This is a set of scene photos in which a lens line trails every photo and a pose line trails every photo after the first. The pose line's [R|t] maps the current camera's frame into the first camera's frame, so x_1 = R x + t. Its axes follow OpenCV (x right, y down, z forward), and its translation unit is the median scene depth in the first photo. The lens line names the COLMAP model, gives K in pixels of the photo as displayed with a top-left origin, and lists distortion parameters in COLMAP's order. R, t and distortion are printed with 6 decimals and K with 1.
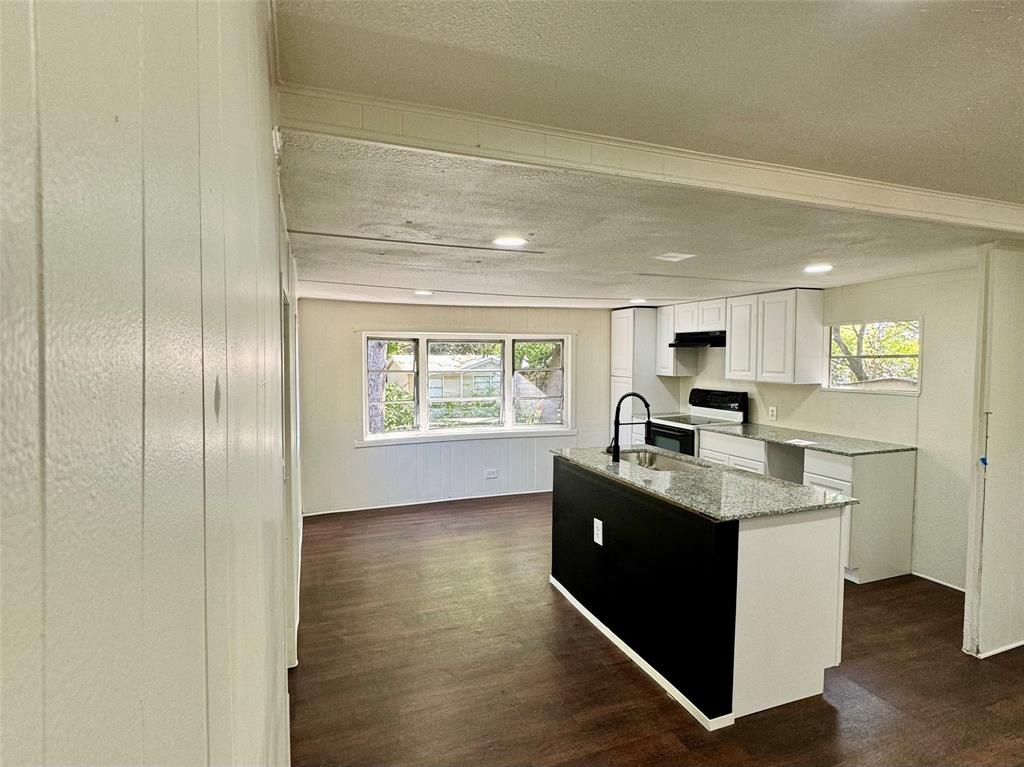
lens RADIAL K [[541.9, 0, 512.0], [0, 541.9, 383.5], [0, 0, 1]] dist [-0.000763, -0.000206]
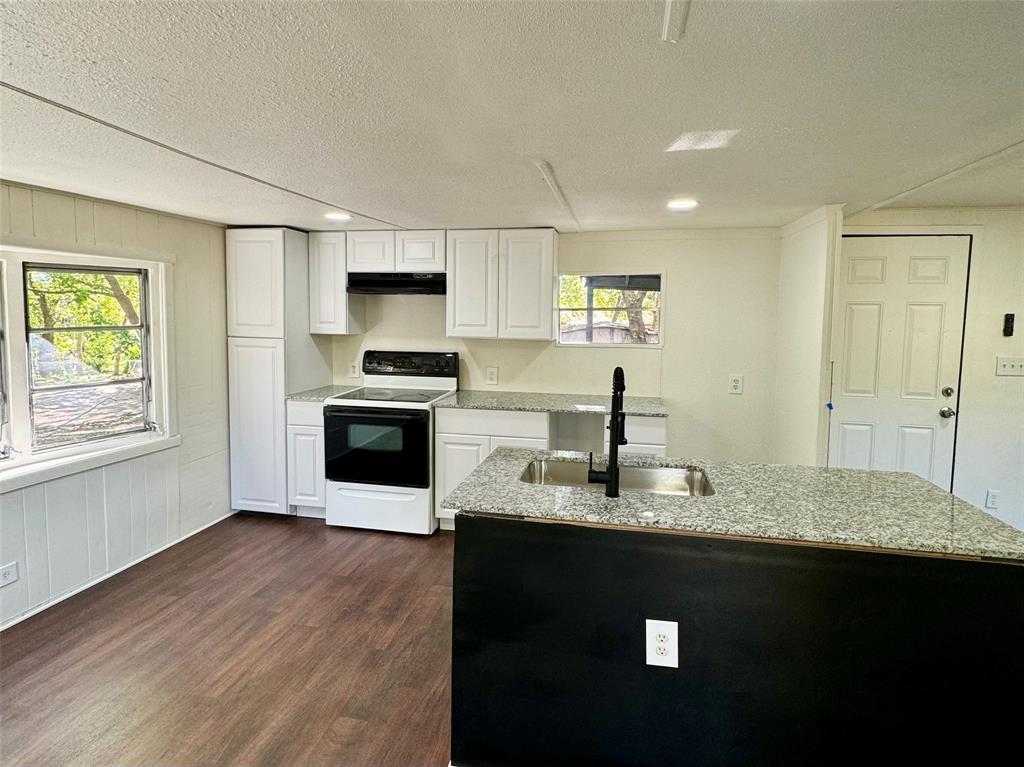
lens RADIAL K [[545.5, 0, 517.8], [0, 545.5, 353.4], [0, 0, 1]] dist [-0.001290, -0.000243]
pose [[0.529210, -0.058742, 0.846455, -0.199960], [0.031103, 0.998273, 0.049832, -0.019378], [-0.847920, -0.000044, 0.530123, 0.493229]]
